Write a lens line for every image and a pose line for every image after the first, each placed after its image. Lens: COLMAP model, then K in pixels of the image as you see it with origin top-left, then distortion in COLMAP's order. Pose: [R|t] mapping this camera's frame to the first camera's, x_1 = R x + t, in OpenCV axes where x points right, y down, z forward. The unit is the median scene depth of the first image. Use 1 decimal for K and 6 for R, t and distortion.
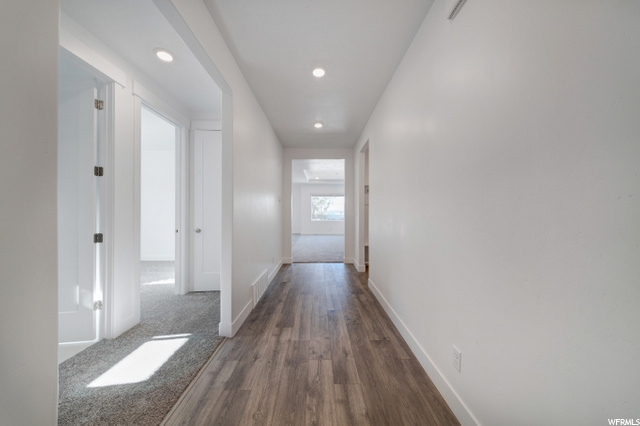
lens RADIAL K [[224.9, 0, 319.9], [0, 224.9, 213.0], [0, 0, 1]] dist [0.004941, 0.000437]
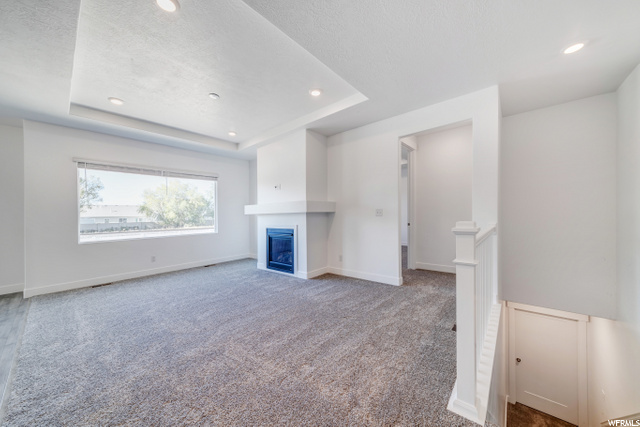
lens RADIAL K [[224.9, 0, 320.4], [0, 224.9, 211.1], [0, 0, 1]] dist [0.004941, 0.000437]
pose [[0.655781, -0.003722, 0.754942, -0.056519], [0.022870, 0.999627, -0.014938, 0.002250], [-0.754605, 0.027062, 0.655622, 0.540503]]
